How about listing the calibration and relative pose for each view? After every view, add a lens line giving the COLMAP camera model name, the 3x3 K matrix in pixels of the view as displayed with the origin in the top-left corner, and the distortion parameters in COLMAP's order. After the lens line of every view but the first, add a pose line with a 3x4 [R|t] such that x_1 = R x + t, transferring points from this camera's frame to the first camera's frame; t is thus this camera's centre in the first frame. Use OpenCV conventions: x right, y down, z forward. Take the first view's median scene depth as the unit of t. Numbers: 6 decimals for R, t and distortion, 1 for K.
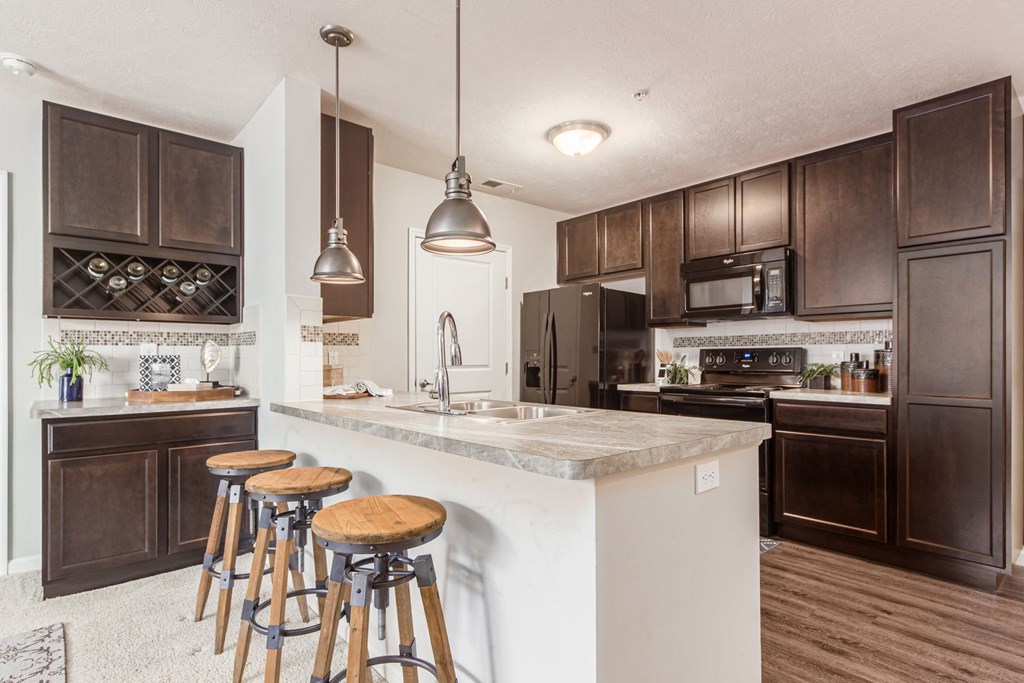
lens RADIAL K [[536.0, 0, 493.9], [0, 536.0, 355.0], [0, 0, 1]] dist [0.000651, 0.000920]
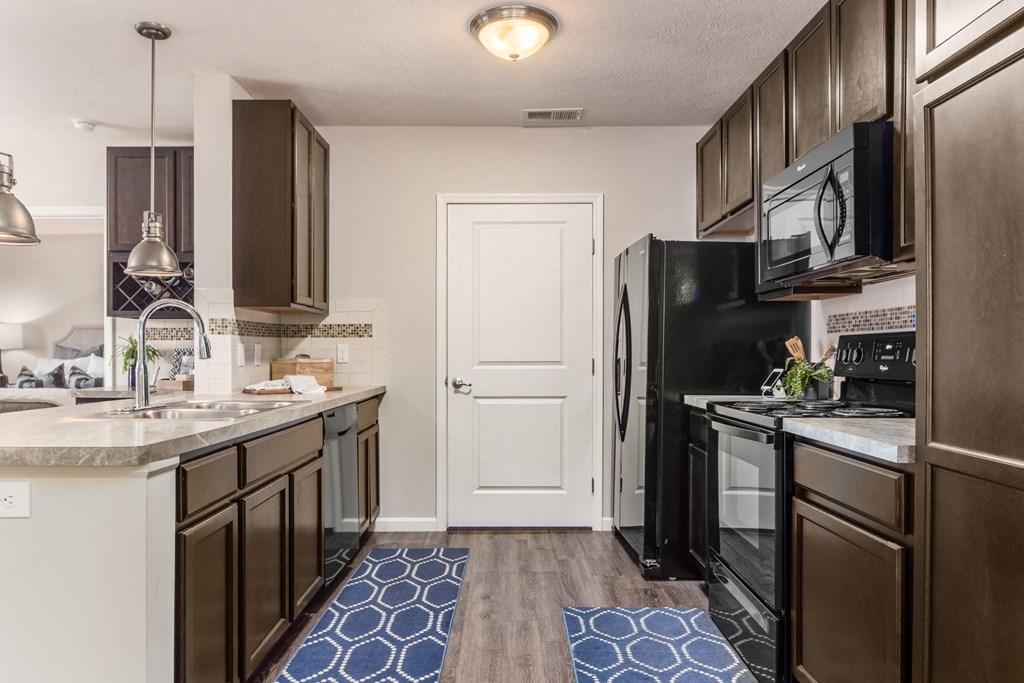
lens RADIAL K [[673.7, 0, 489.4], [0, 673.7, 352.3], [0, 0, 1]] dist [-0.003887, 0.004182]
pose [[0.742681, 0.001684, -0.669643, 0.831601], [0.001208, 0.999992, 0.003854, 0.003733], [0.669645, -0.003671, 0.742673, 0.394774]]
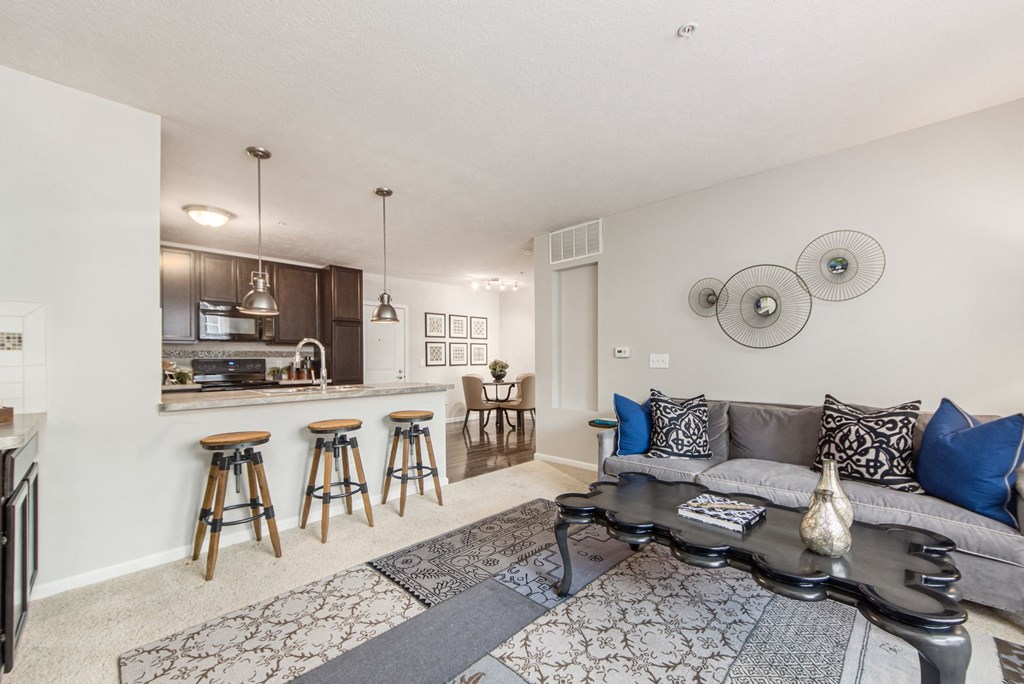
lens RADIAL K [[403.6, 0, 511.5], [0, 403.6, 357.2], [0, 0, 1]] dist [-0.000537, 0.000003]
pose [[-0.080813, 0.015350, 0.996611, -1.178705], [0.006213, 0.999870, -0.014897, 0.008093], [-0.996710, 0.004988, -0.080898, 0.313260]]
